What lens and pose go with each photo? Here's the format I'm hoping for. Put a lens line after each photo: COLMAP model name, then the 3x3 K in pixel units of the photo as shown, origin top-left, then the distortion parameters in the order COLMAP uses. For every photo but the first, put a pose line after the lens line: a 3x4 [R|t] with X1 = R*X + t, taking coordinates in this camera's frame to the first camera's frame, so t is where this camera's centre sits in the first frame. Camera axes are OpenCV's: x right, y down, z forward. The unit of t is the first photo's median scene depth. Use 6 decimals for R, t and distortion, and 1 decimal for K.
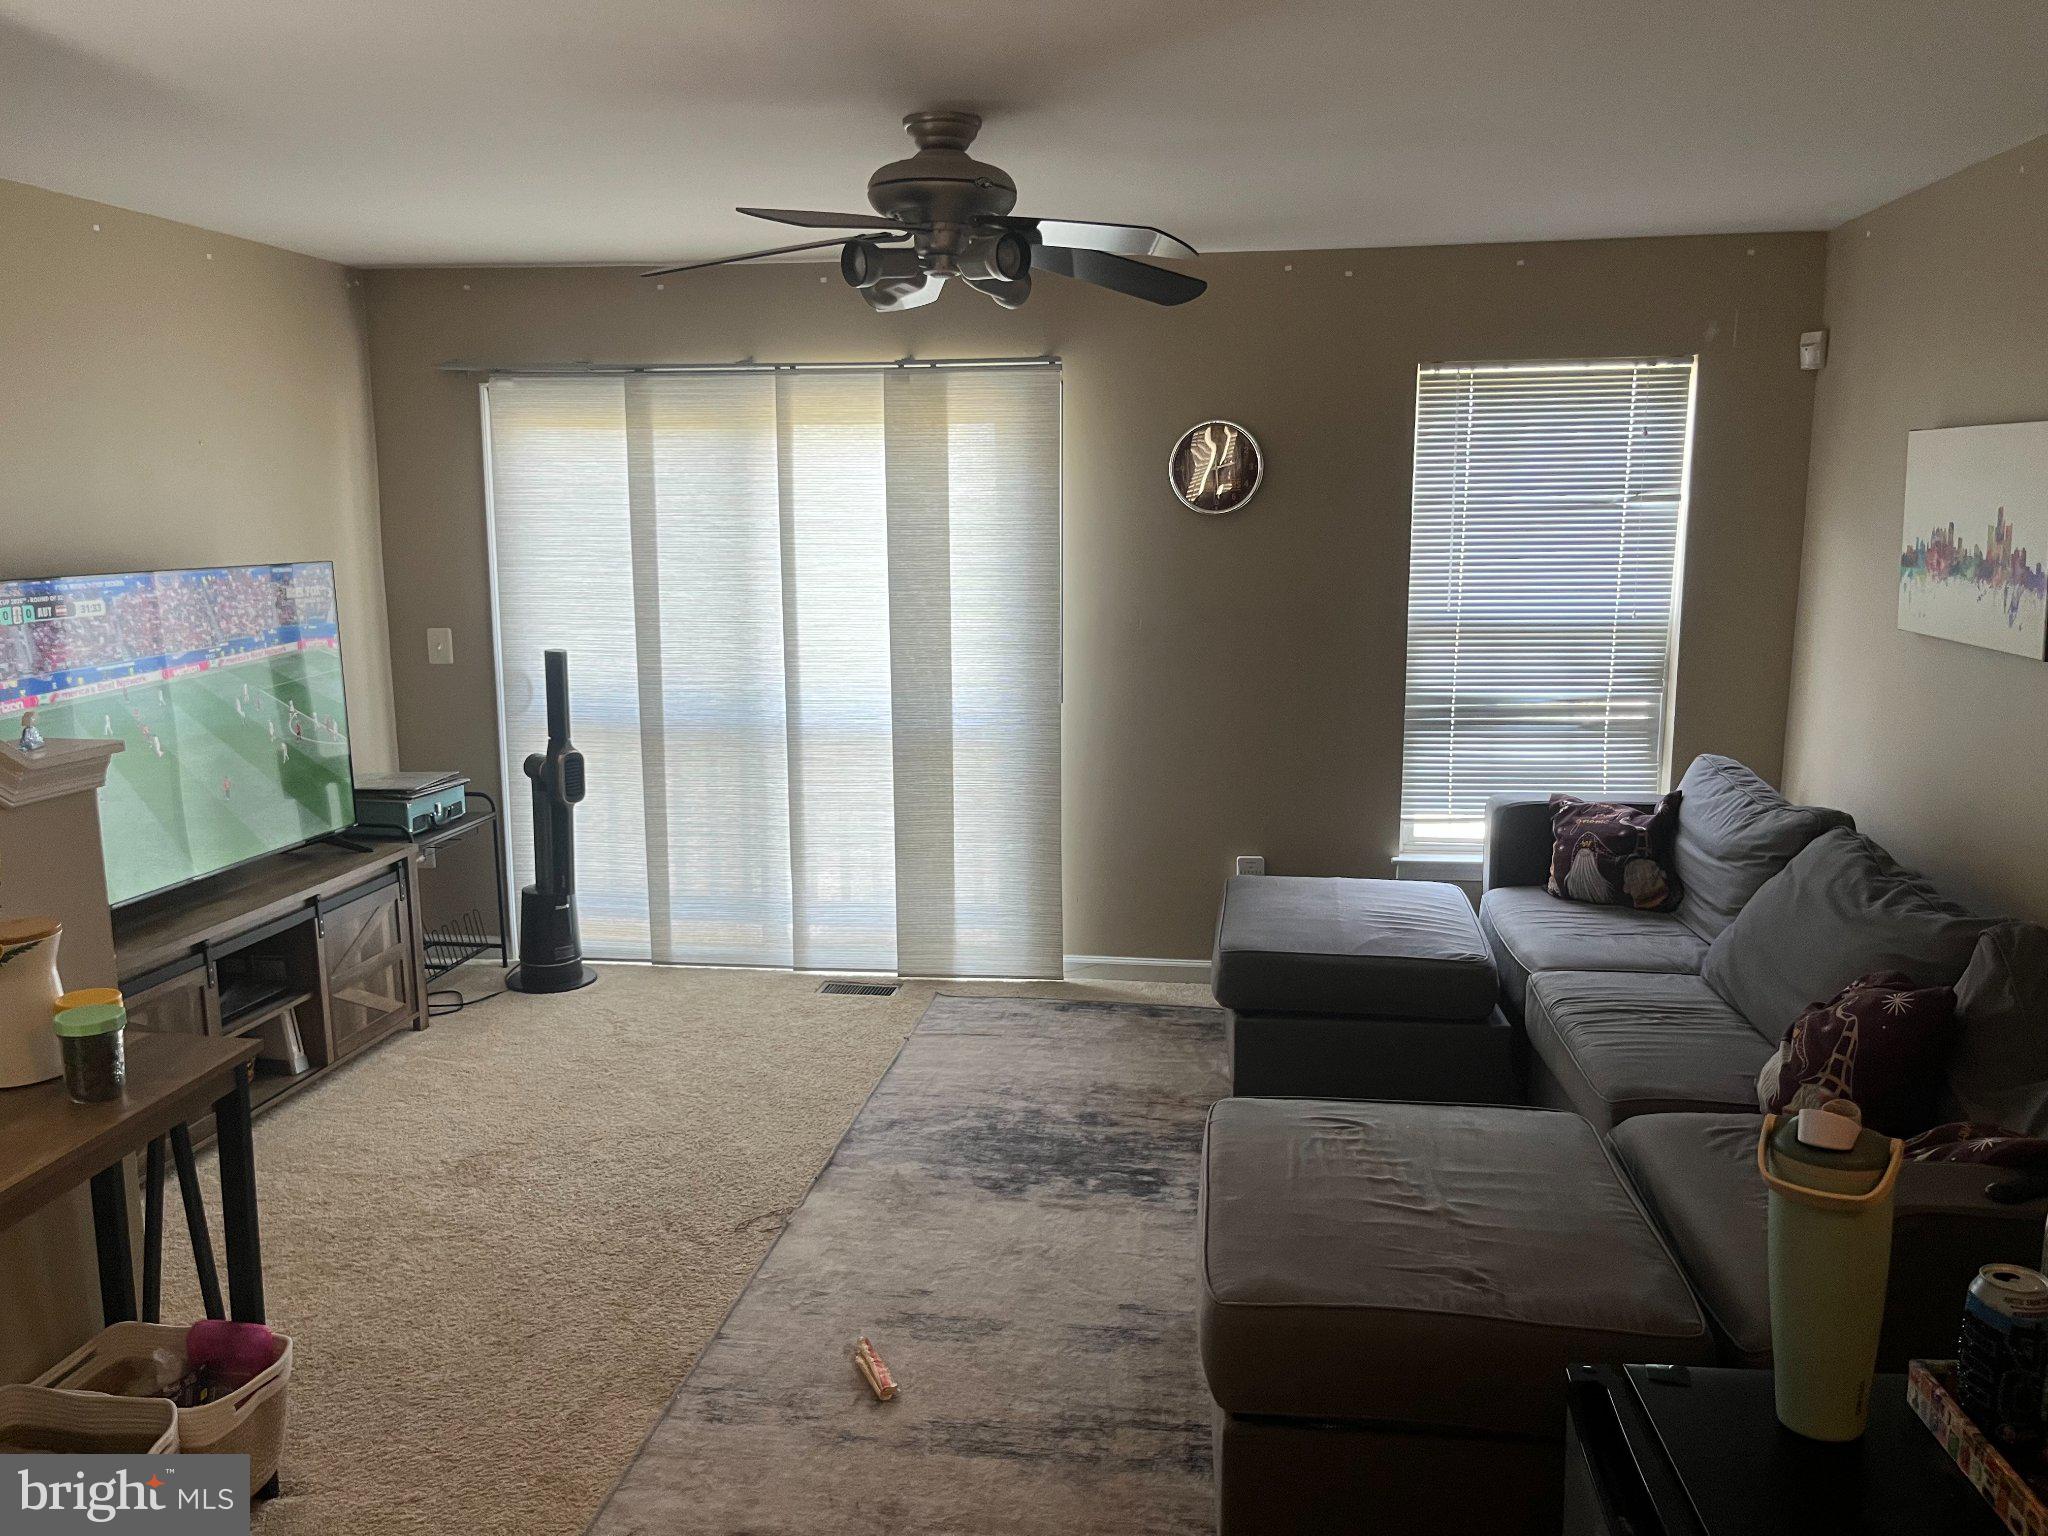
lens RADIAL K [[1544.1, 0, 1019.7], [0, 1544.1, 768.4], [0, 0, 1]] dist [0.005186, 0.008076]
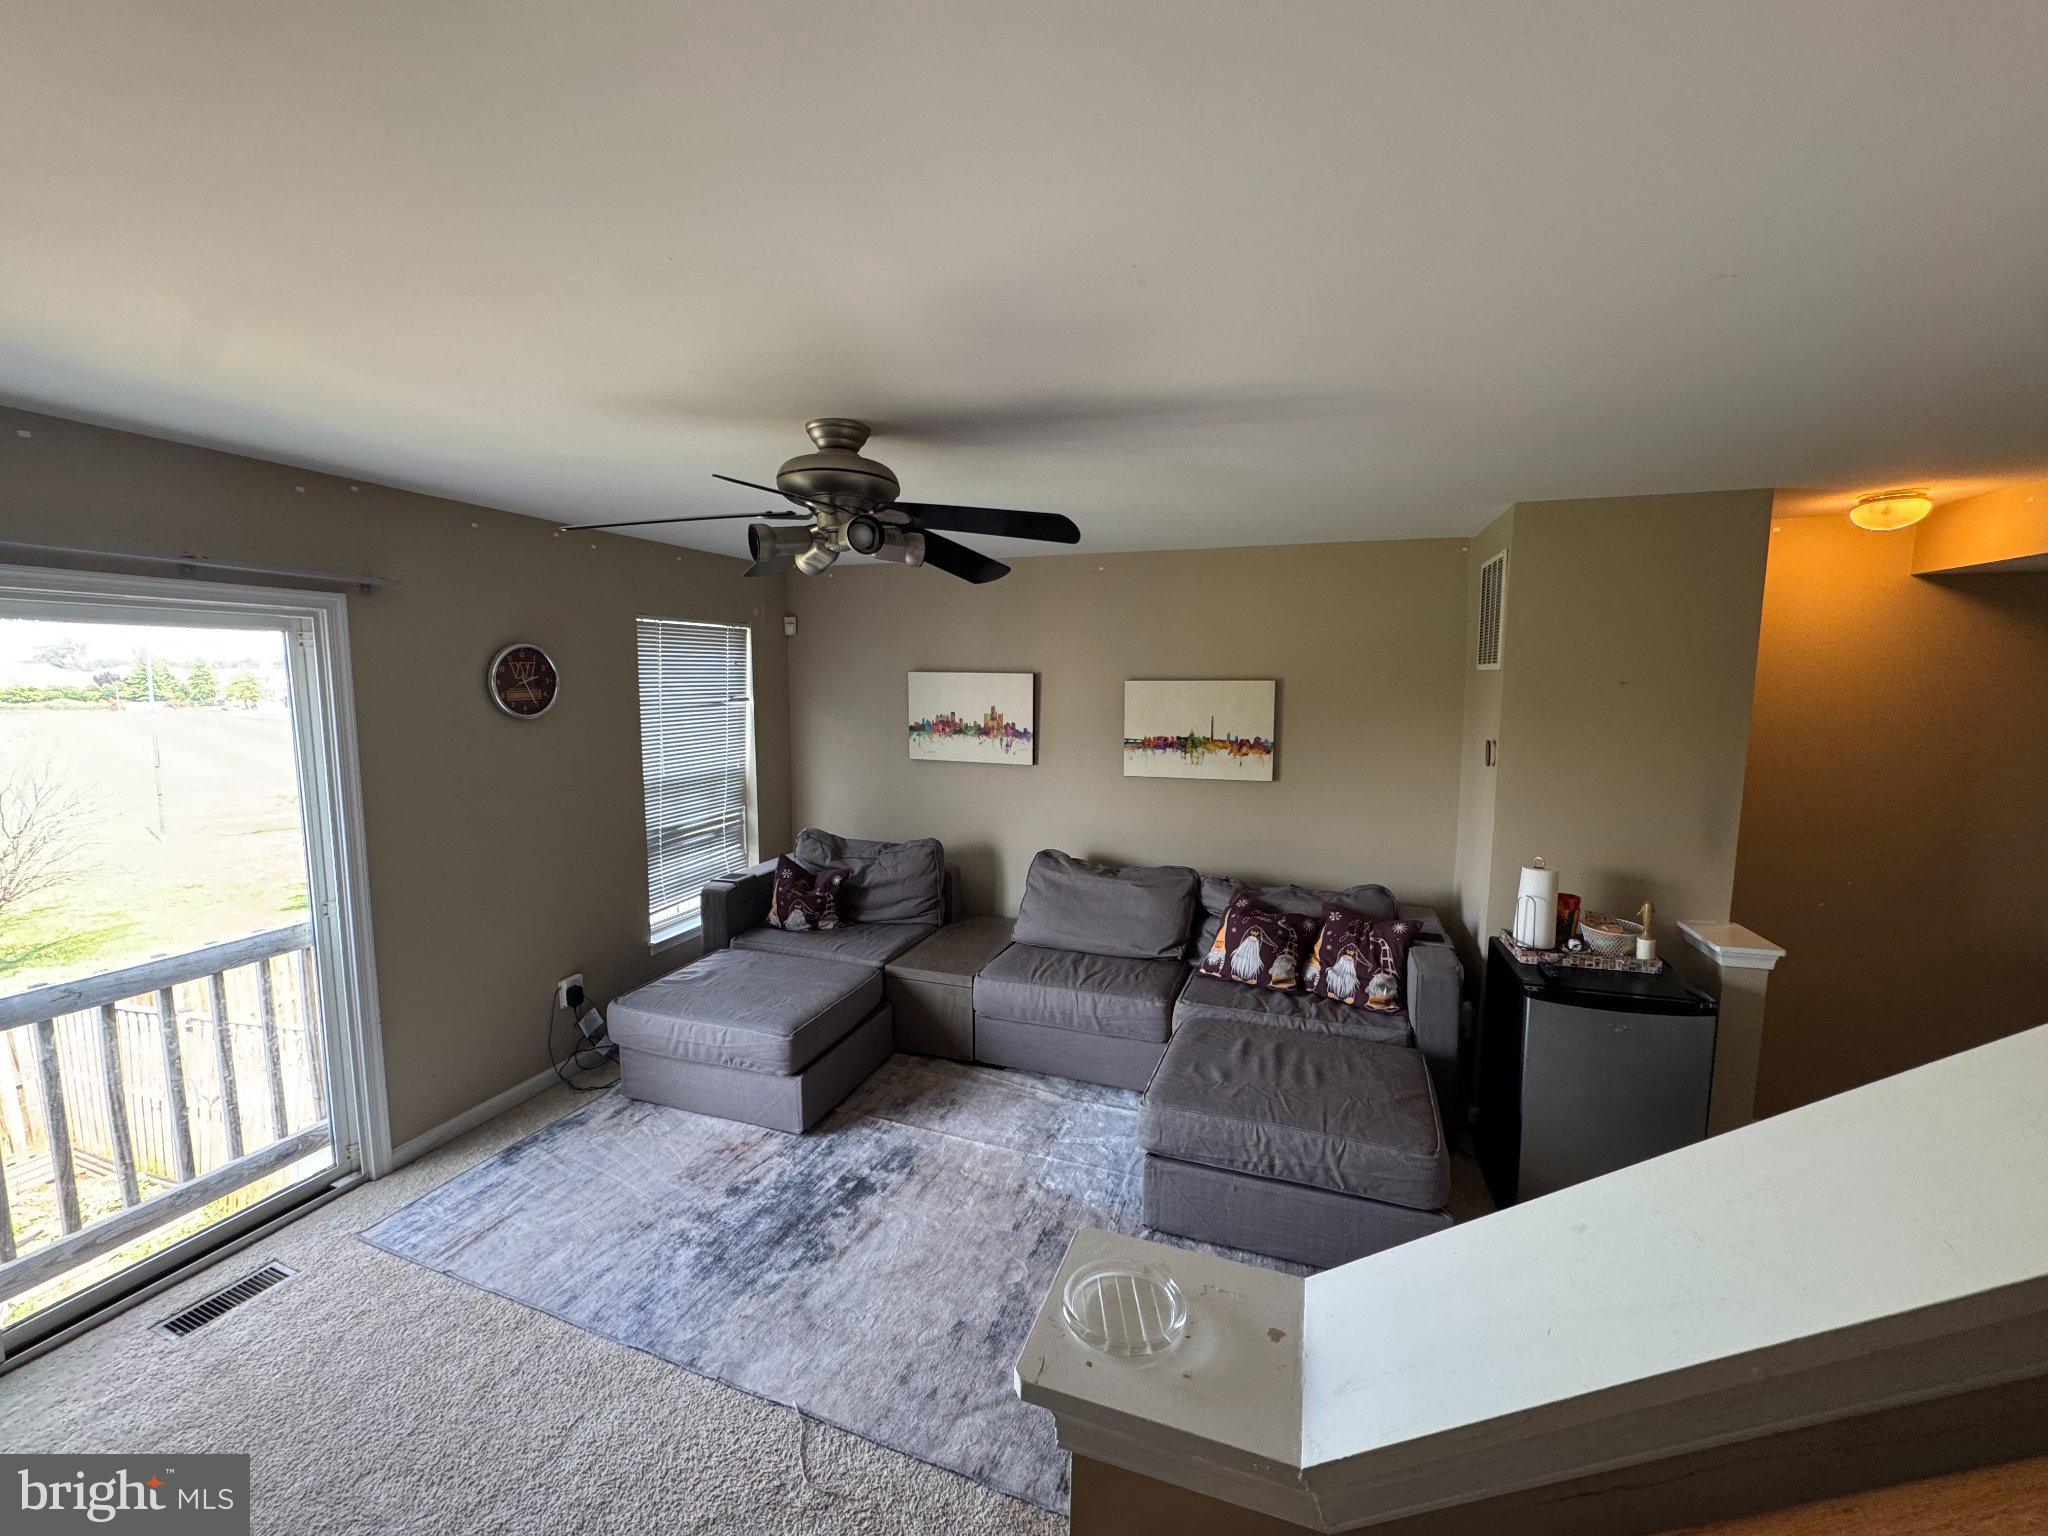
lens RADIAL K [[816.4, 0, 1015.3], [0, 816.4, 766.7], [0, 0, 1]] dist [-0.001928, -0.000067]
pose [[0.210870, -0.100905, 0.972292, -0.542589], [0.162035, 0.984506, 0.067030, -0.132084], [-0.963991, 0.143411, 0.223953, 0.585988]]
